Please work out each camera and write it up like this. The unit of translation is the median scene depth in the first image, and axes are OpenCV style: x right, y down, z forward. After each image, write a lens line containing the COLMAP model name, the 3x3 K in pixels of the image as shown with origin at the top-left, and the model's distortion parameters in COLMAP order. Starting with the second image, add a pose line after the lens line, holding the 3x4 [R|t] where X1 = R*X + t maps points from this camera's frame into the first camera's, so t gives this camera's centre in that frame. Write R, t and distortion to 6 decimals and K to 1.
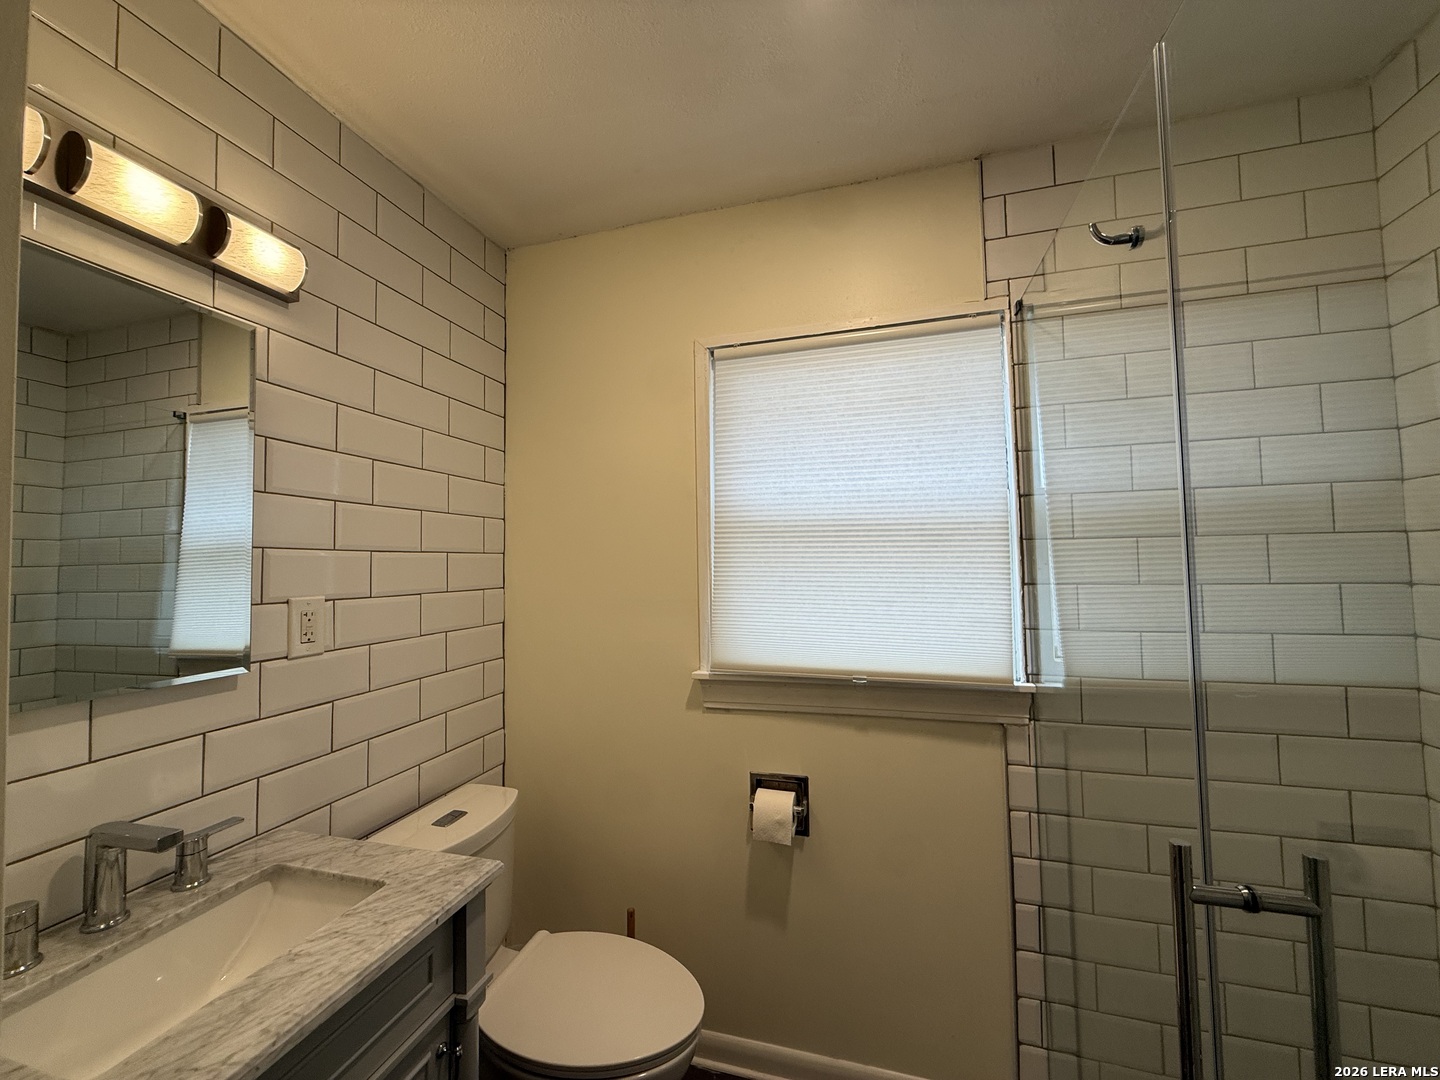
lens RADIAL K [[575.6, 0, 713.7], [0, 575.6, 538.1], [0, 0, 1]] dist [-0.000277, 0.000041]
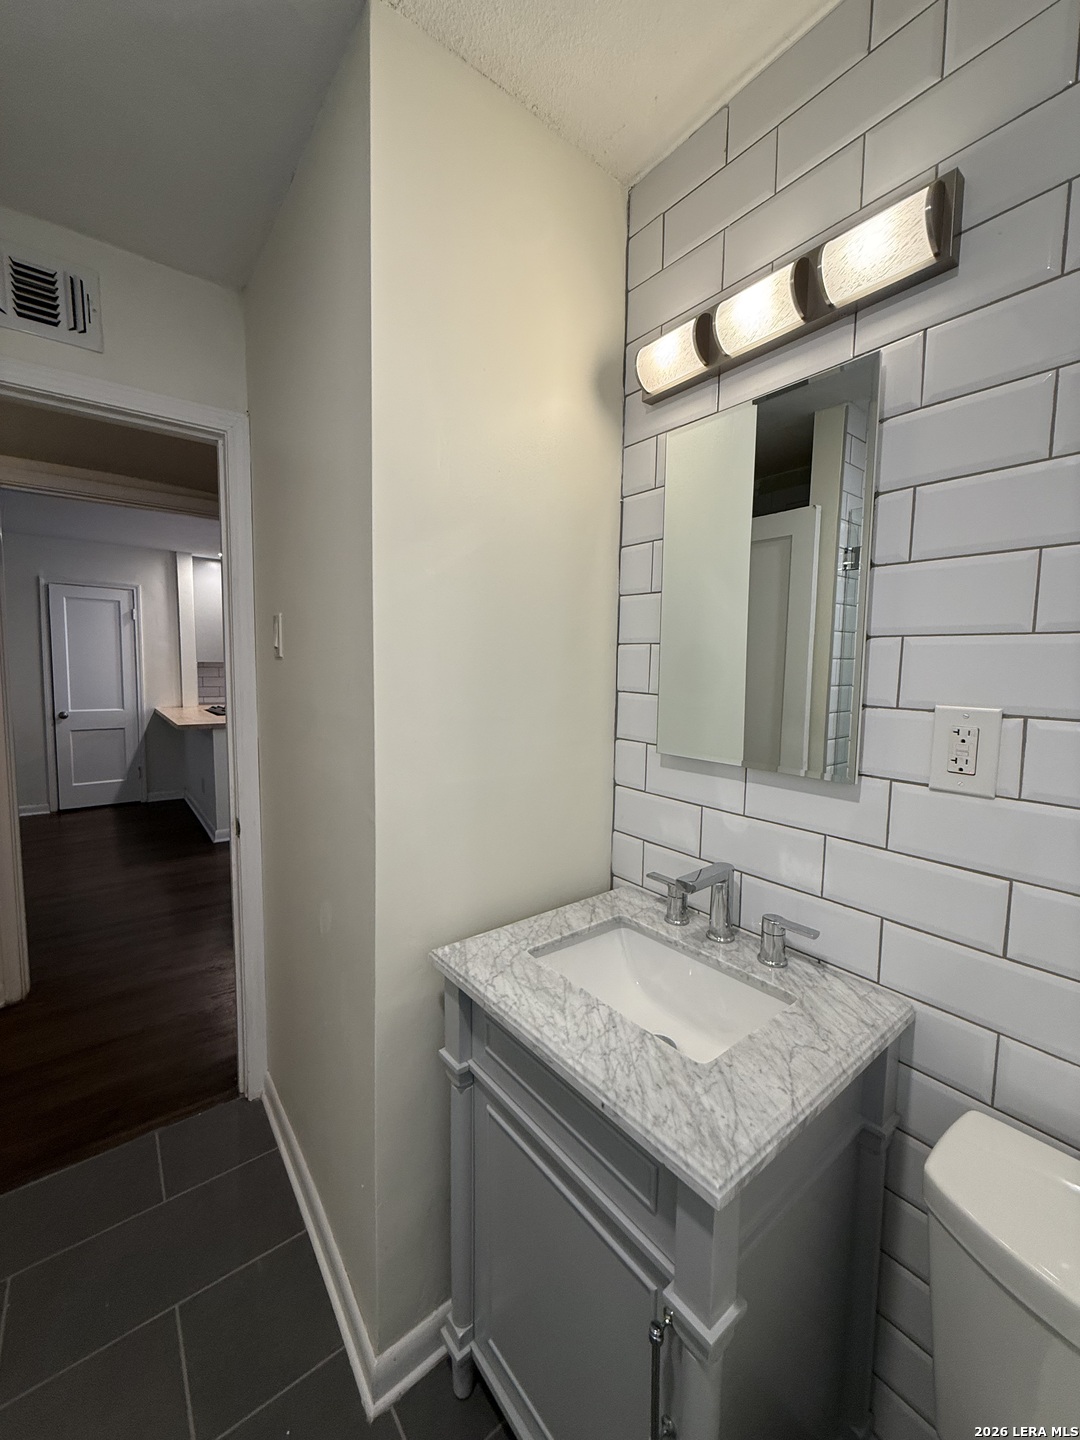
lens RADIAL K [[574.1, 0, 541.0], [0, 574.1, 714.4], [0, 0, 1]] dist [-0.003784, -0.000368]
pose [[-0.583567, 0.078950, -0.808218, 0.104312], [0.034385, 0.996773, 0.072541, 0.039588], [0.811337, 0.014541, -0.584398, 0.853470]]
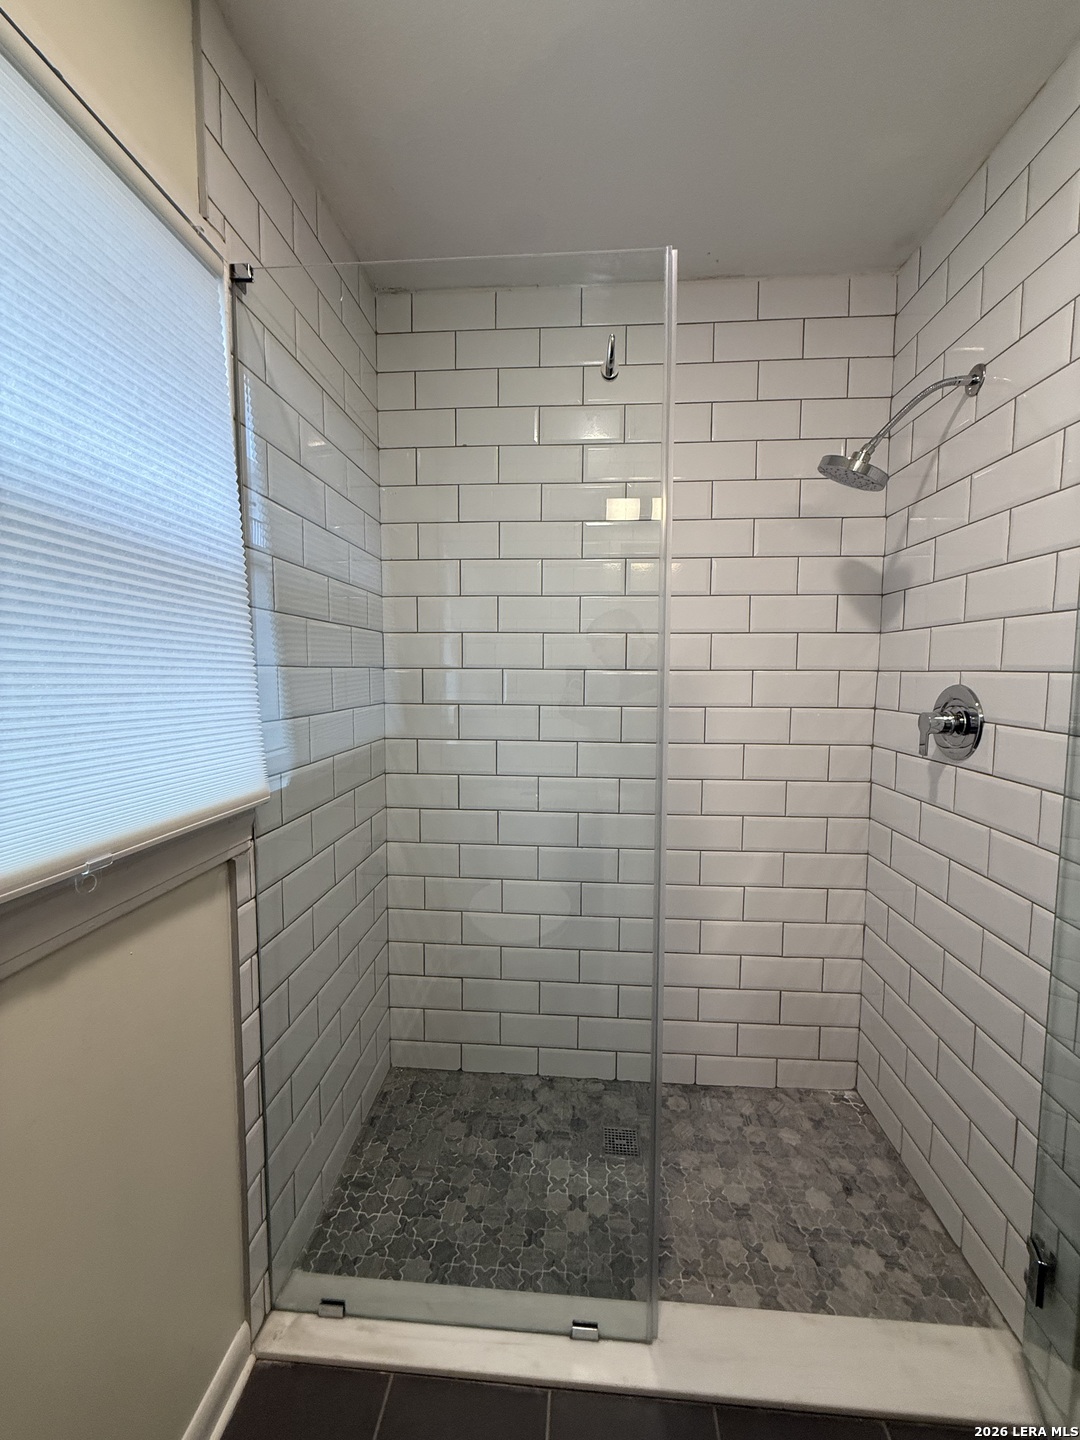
lens RADIAL K [[574.1, 0, 541.0], [0, 574.1, 714.4], [0, 0, 1]] dist [-0.003784, -0.000368]
pose [[-0.210357, -0.058897, 0.975849, -0.270082], [-0.043677, 0.997753, 0.050804, 0.090155], [-0.976648, -0.031935, -0.212457, 0.786553]]
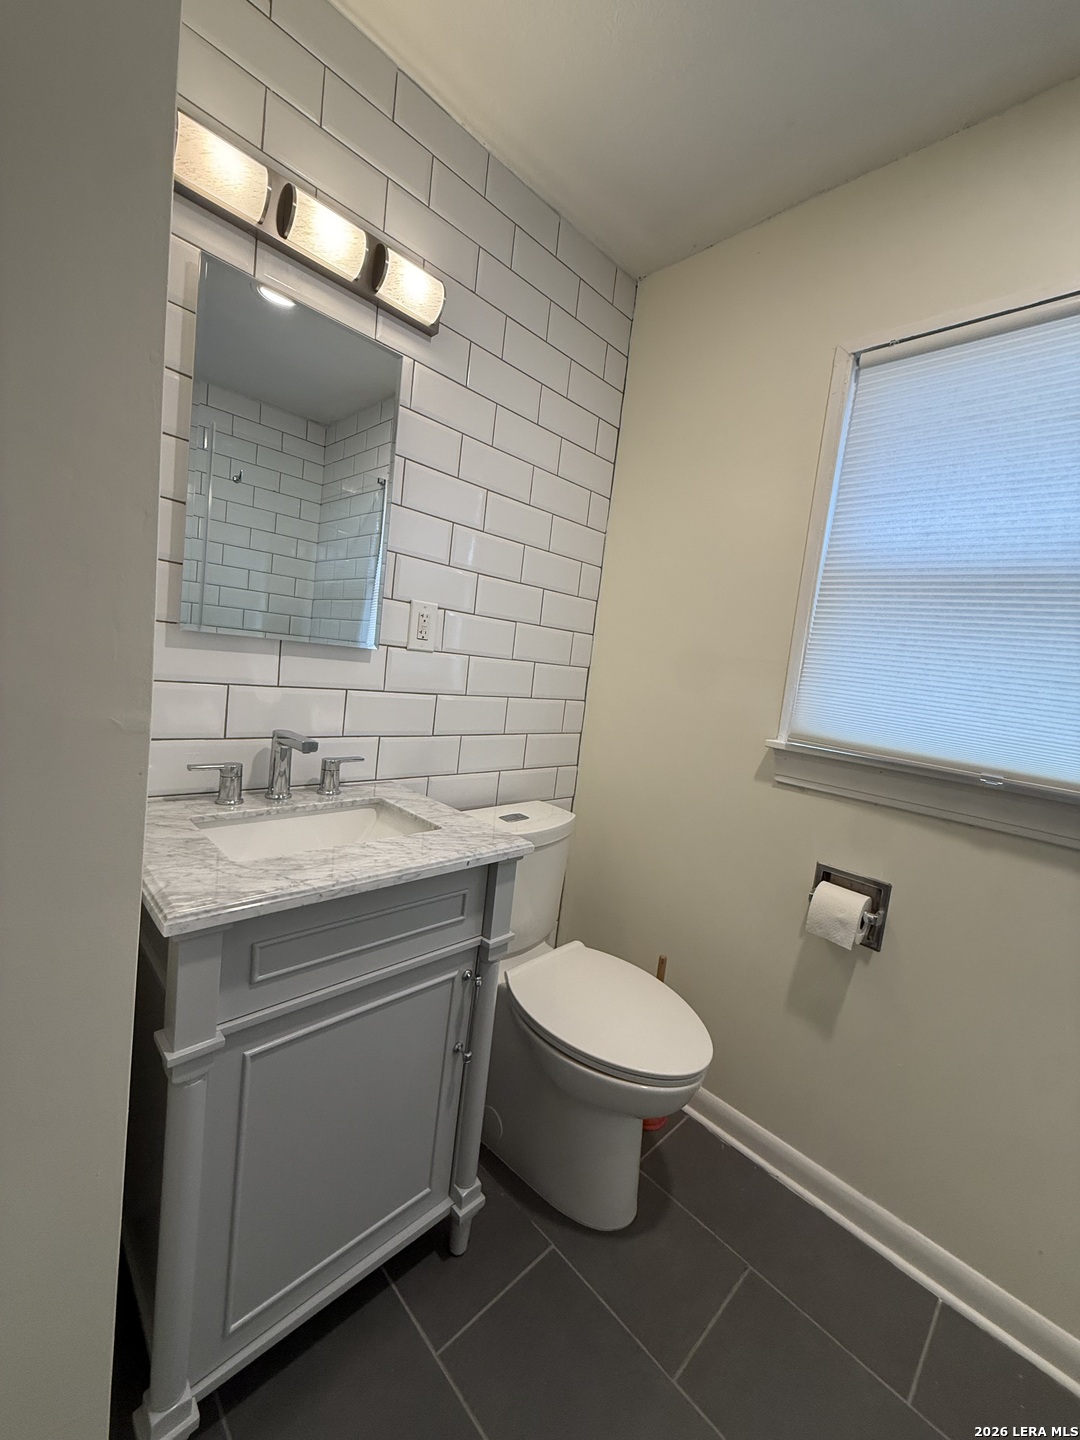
lens RADIAL K [[574.5, 0, 540.6], [0, 574.5, 714.3], [0, 0, 1]] dist [-0.000745, -0.000229]
pose [[0.866451, 0.158652, -0.473384, 0.086302], [-0.104226, 0.984755, 0.139266, 0.122178], [0.488261, -0.071328, 0.869778, 0.058556]]
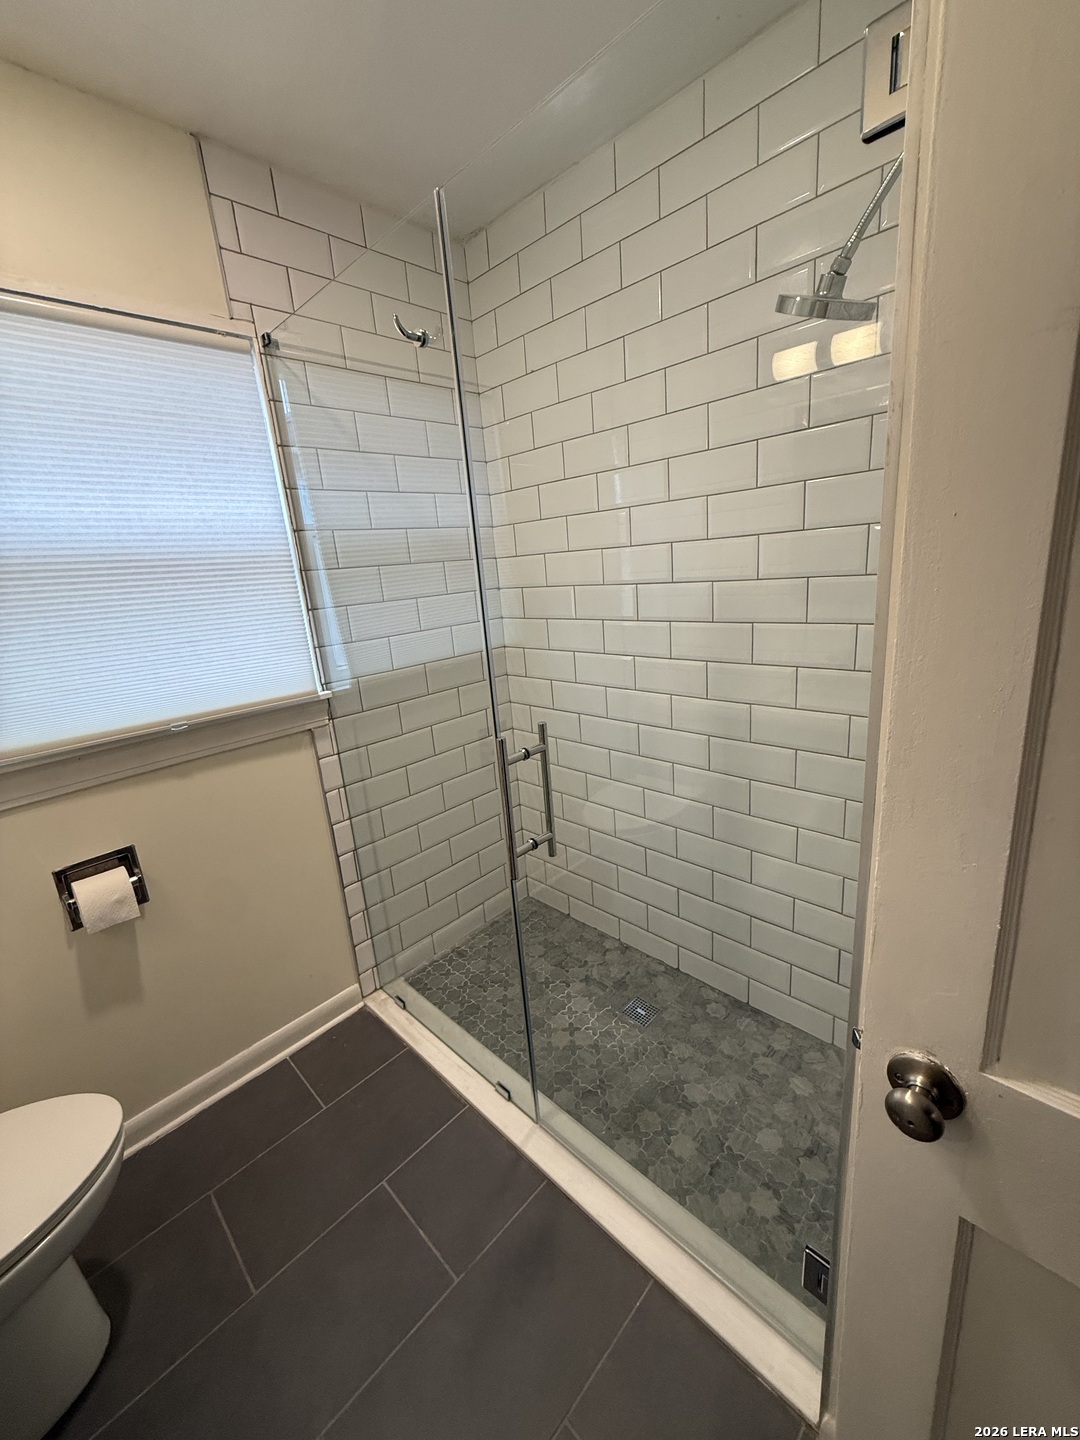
lens RADIAL K [[574.5, 0, 540.6], [0, 574.5, 714.3], [0, 0, 1]] dist [-0.000745, -0.000229]
pose [[0.470860, -0.246752, 0.846997, -0.282651], [0.031941, 0.964227, 0.263147, -0.008124], [-0.881629, -0.096851, 0.461898, 0.024291]]
